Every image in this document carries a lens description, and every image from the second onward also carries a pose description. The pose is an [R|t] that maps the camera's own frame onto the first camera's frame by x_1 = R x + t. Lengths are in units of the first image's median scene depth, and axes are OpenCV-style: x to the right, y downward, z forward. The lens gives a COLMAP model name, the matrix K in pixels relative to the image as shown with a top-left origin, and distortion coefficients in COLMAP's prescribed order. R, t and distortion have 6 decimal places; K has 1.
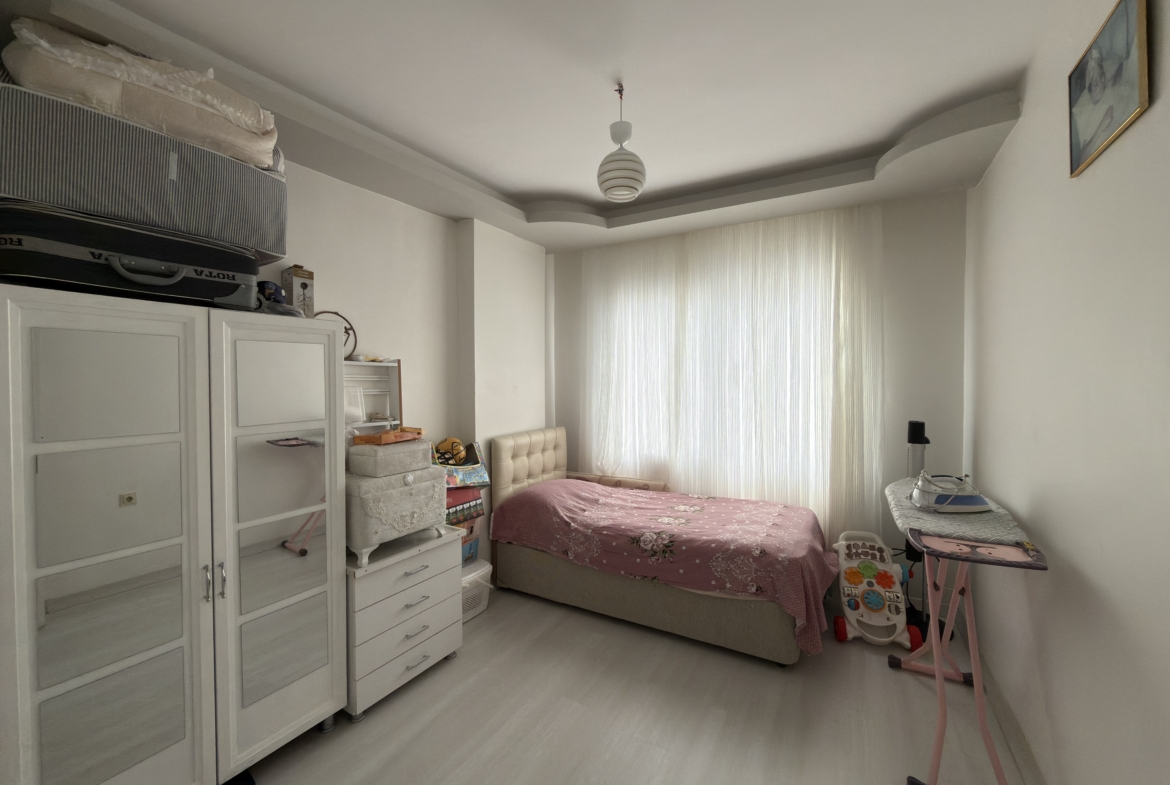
lens RADIAL K [[459.7, 0, 586.3], [0, 459.7, 388.3], [0, 0, 1]] dist [-0.011678, -0.000966]
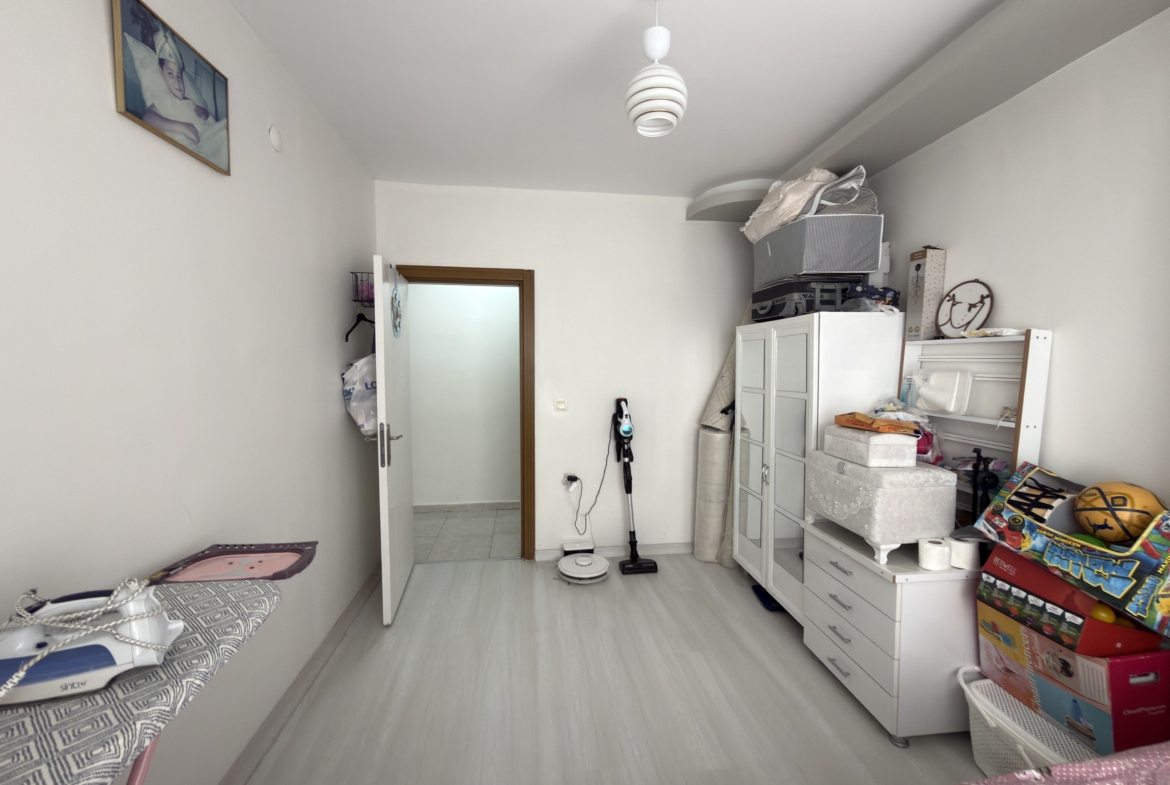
lens RADIAL K [[459.7, 0, 583.4], [0, 459.7, 388.9], [0, 0, 1]] dist [-0.011678, -0.000966]
pose [[-0.800097, 0.033679, -0.598924, 0.509532], [-0.010321, 0.997502, 0.069880, -0.019219], [0.599781, 0.062092, -0.797751, 1.221577]]
